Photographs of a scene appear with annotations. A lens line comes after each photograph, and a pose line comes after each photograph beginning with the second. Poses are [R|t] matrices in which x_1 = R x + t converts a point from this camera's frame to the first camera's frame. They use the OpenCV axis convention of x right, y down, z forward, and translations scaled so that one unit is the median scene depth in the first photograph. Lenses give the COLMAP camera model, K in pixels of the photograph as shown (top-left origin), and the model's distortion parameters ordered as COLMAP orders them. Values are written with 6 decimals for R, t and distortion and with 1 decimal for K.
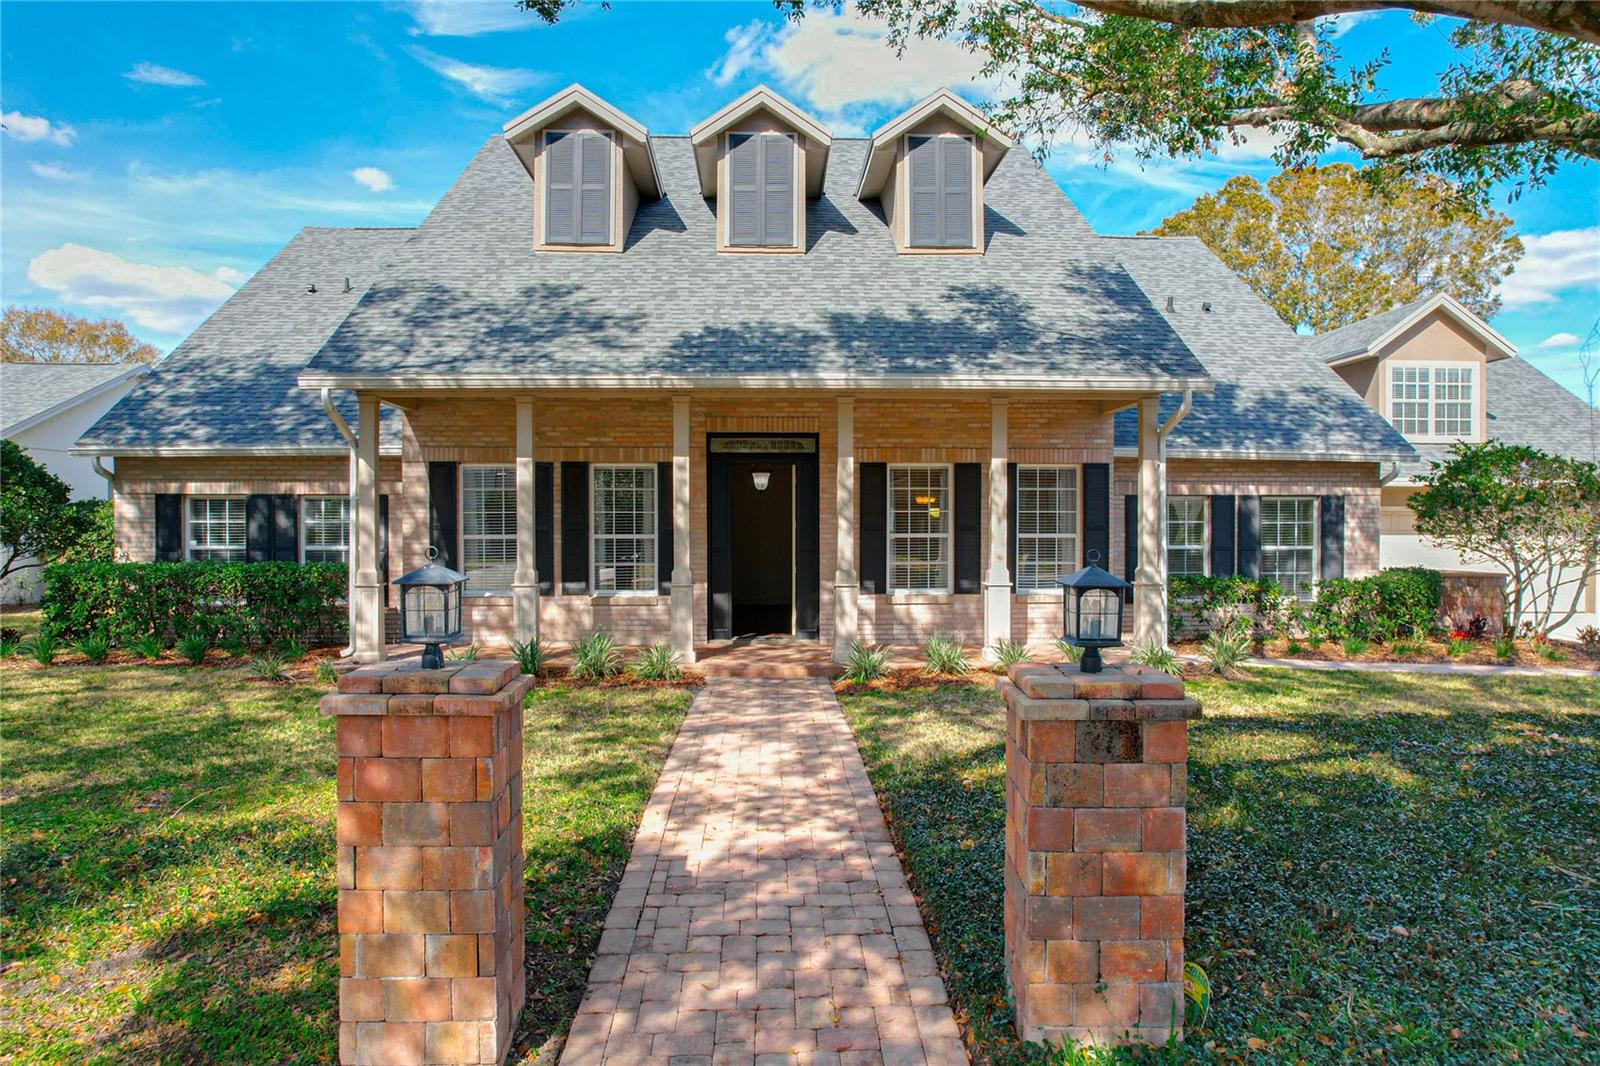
lens RADIAL K [[1065.1, 0, 764.3], [0, 1065.1, 538.5], [0, 0, 1]] dist [-0.087314, 0.082163]
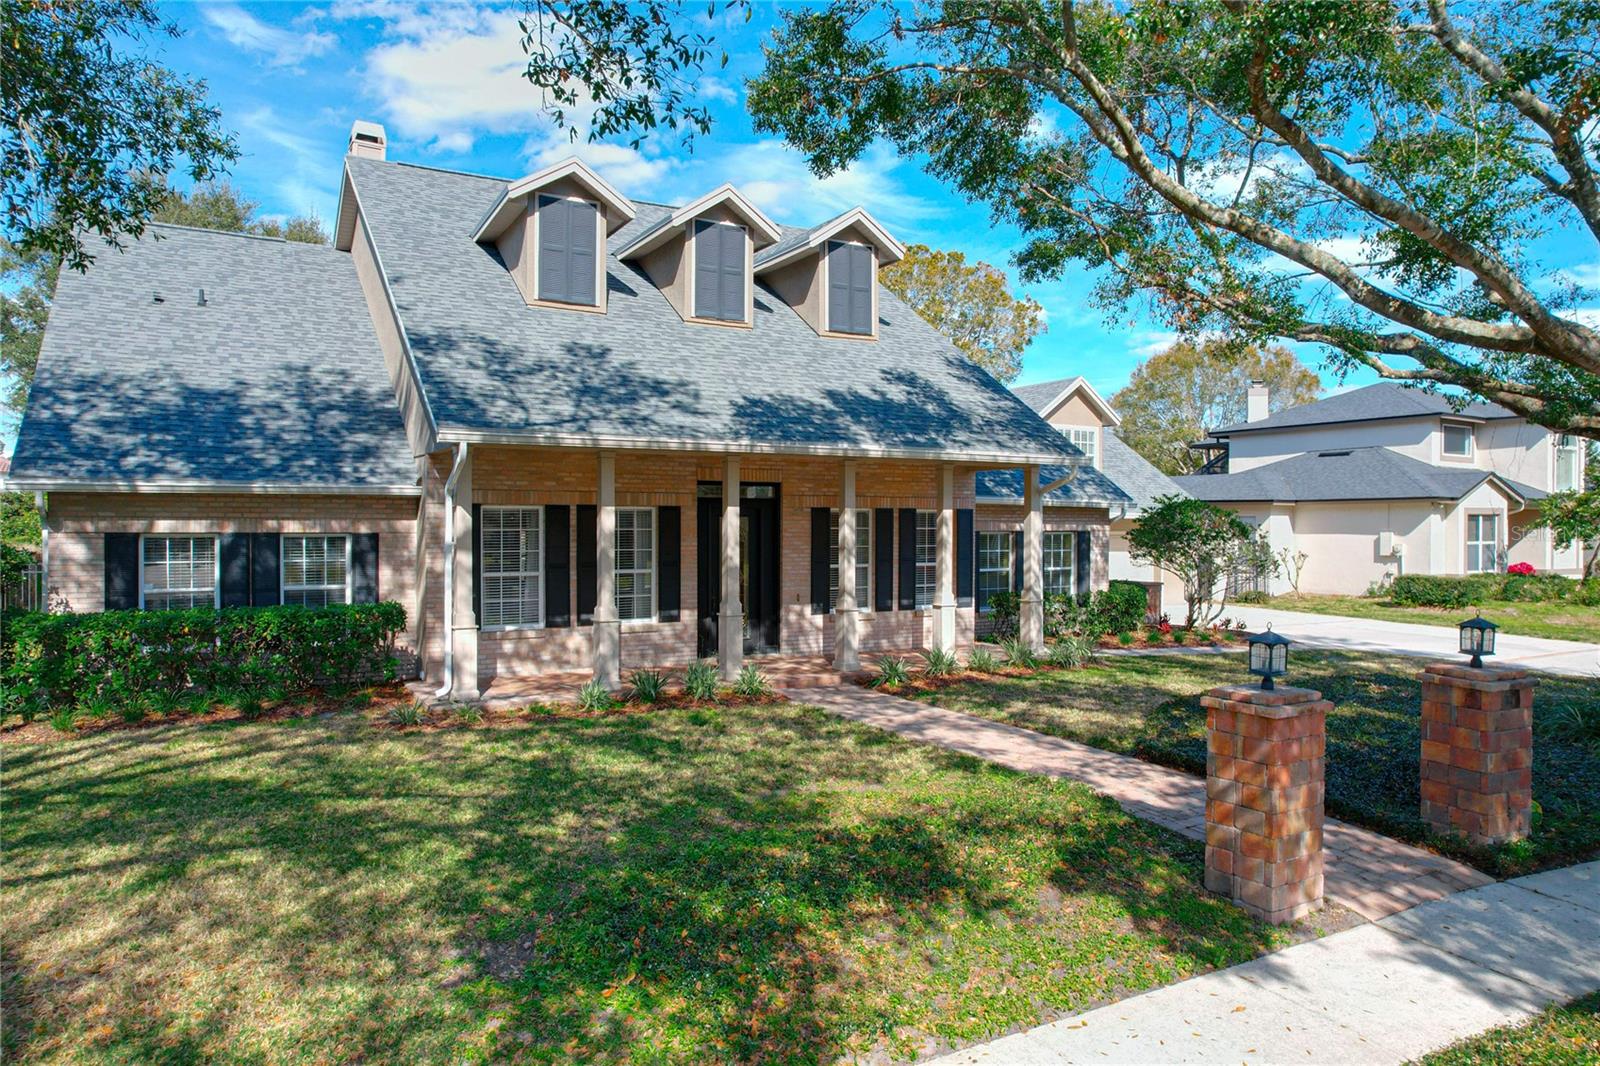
lens RADIAL K [[1012.0, 0, 821.3], [0, 1012.0, 531.5], [0, 0, 1]] dist [-0.004827, -0.002251]
pose [[0.888003, -0.000172, 0.459838, -0.434793], [0.005362, 0.999936, -0.009980, -0.031346], [-0.459807, 0.011328, 0.887946, -0.044046]]
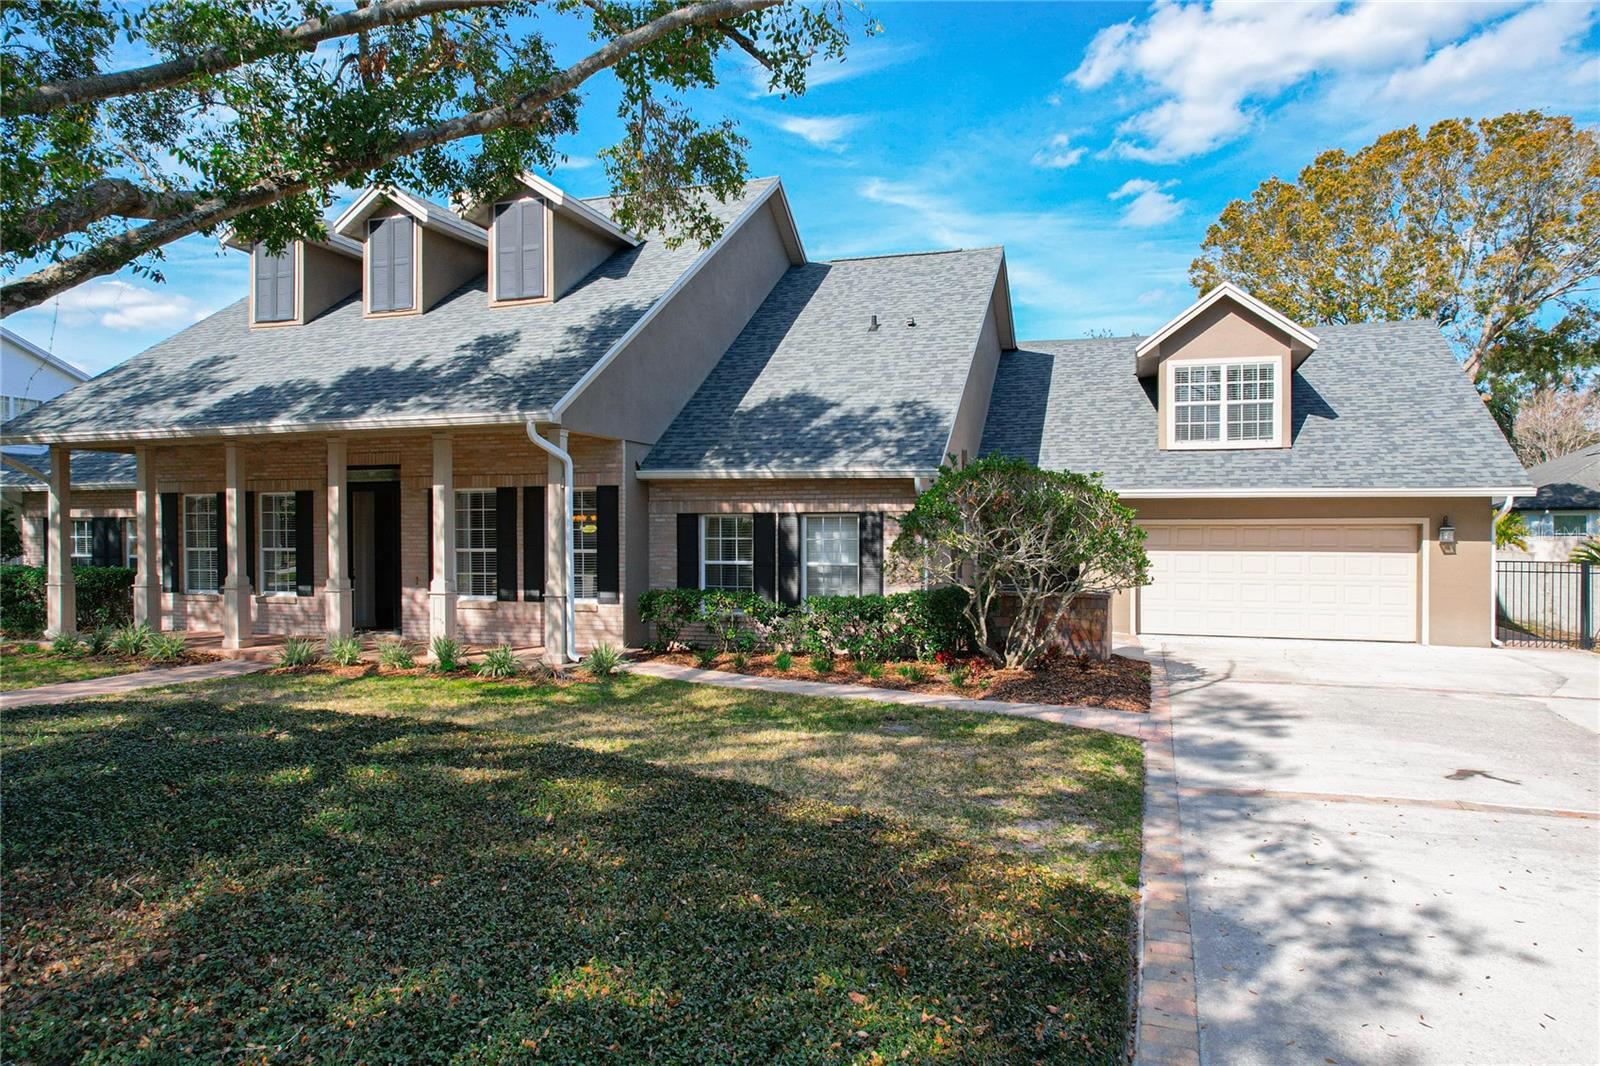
lens RADIAL K [[1012.0, 0, 821.3], [0, 1012.0, 531.5], [0, 0, 1]] dist [-0.004827, -0.002251]
pose [[0.937637, -0.000298, -0.347617, 0.863905], [-0.004693, 0.999898, -0.013515, -0.010259], [0.347585, 0.014304, 0.937539, 0.088090]]
